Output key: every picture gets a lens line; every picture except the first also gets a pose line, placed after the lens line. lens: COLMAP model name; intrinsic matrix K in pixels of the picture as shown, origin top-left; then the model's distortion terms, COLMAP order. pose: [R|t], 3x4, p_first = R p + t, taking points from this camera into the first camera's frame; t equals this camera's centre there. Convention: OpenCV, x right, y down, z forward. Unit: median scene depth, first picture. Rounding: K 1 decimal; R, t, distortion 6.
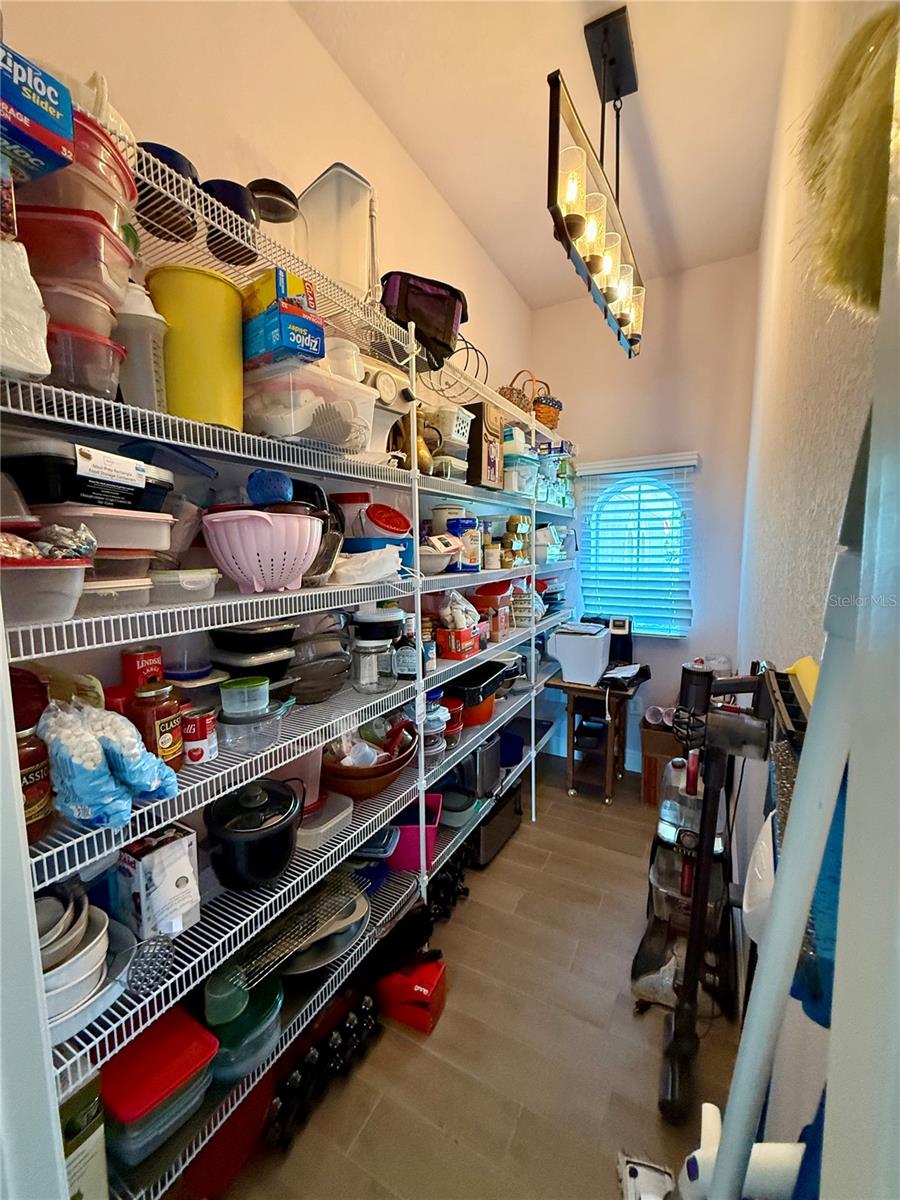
lens RADIAL K [[479.3, 0, 452.7], [0, 479.3, 595.3], [0, 0, 1]] dist [0.000421, 0.002719]
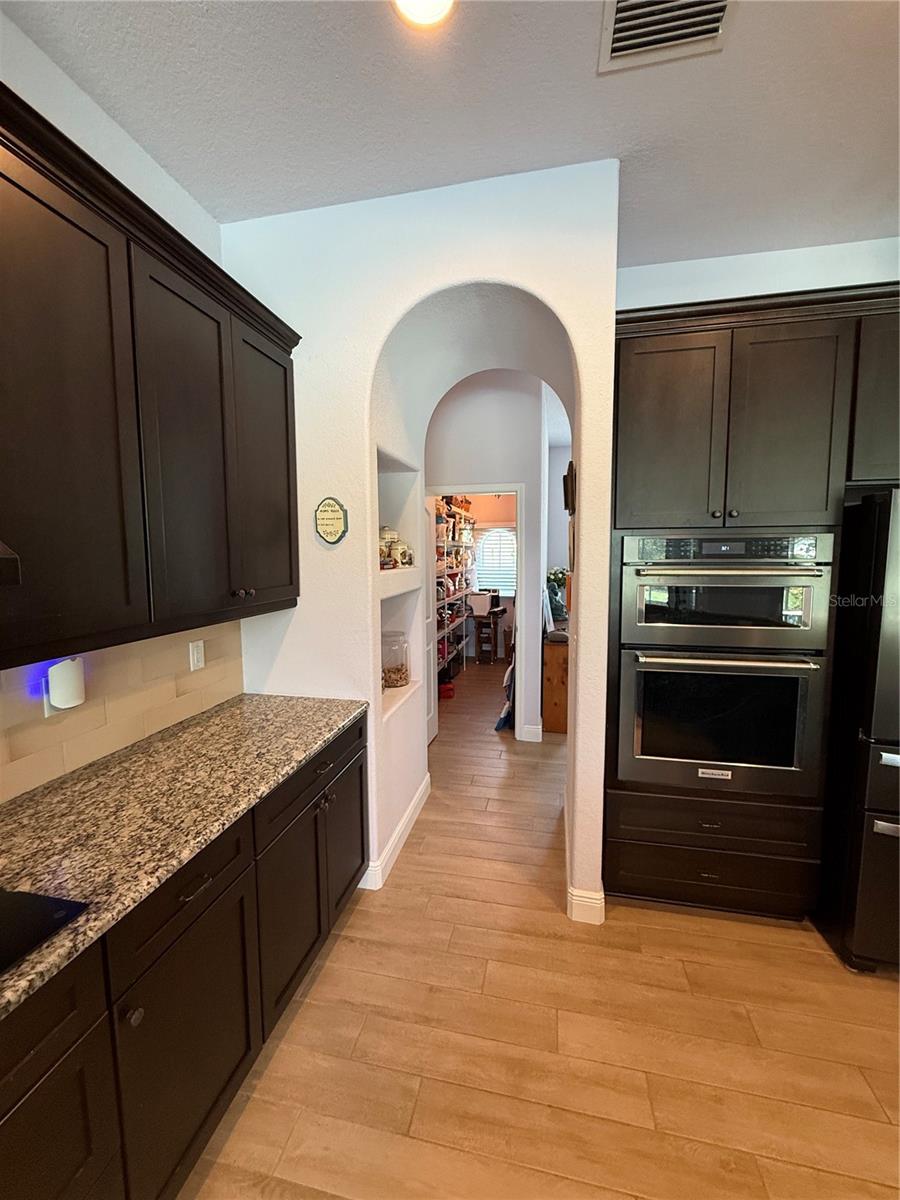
lens RADIAL K [[479.3, 0, 451.5], [0, 479.3, 601.4], [0, 0, 1]] dist [0.000421, 0.002719]
pose [[0.956608, -0.014598, 0.291012, -0.598102], [0.018425, 0.999776, -0.010416, 0.136078], [-0.290794, 0.015326, 0.956663, -1.333324]]
